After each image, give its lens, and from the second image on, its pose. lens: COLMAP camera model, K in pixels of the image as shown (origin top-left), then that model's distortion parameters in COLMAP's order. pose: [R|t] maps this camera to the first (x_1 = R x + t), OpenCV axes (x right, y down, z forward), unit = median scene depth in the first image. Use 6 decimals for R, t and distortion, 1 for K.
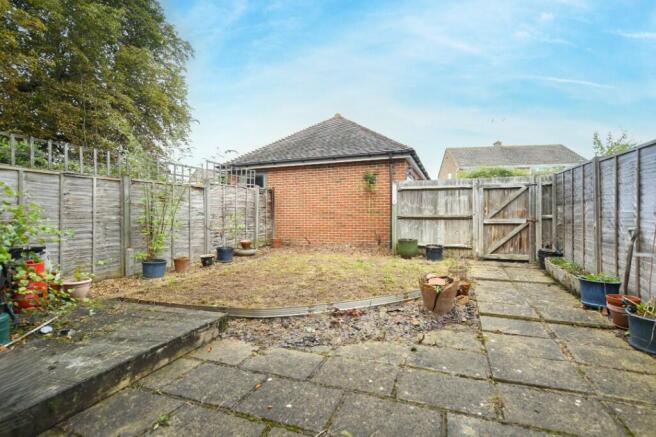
lens RADIAL K [[300.4, 0, 328.4], [0, 300.4, 215.4], [0, 0, 1]] dist [-0.000807, -0.000008]
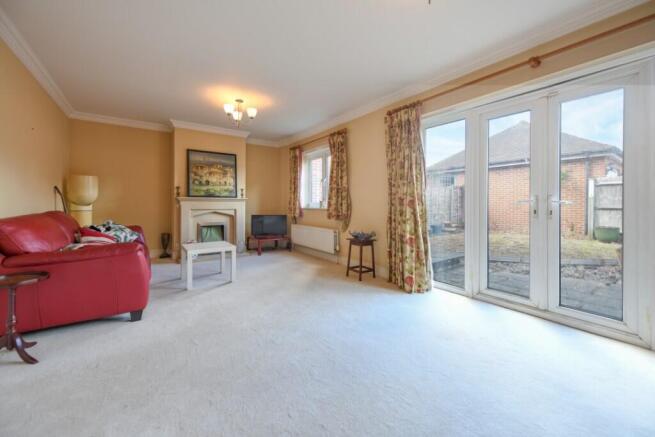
lens RADIAL K [[255.1, 0, 315.1], [0, 255.1, 206.6], [0, 0, 1]] dist [0.001861, 0.000086]
pose [[0.824745, 0.015073, -0.565303, -0.101184], [-0.013441, 0.999885, 0.007052, 0.006295], [0.565345, 0.001782, 0.824853, -0.421442]]
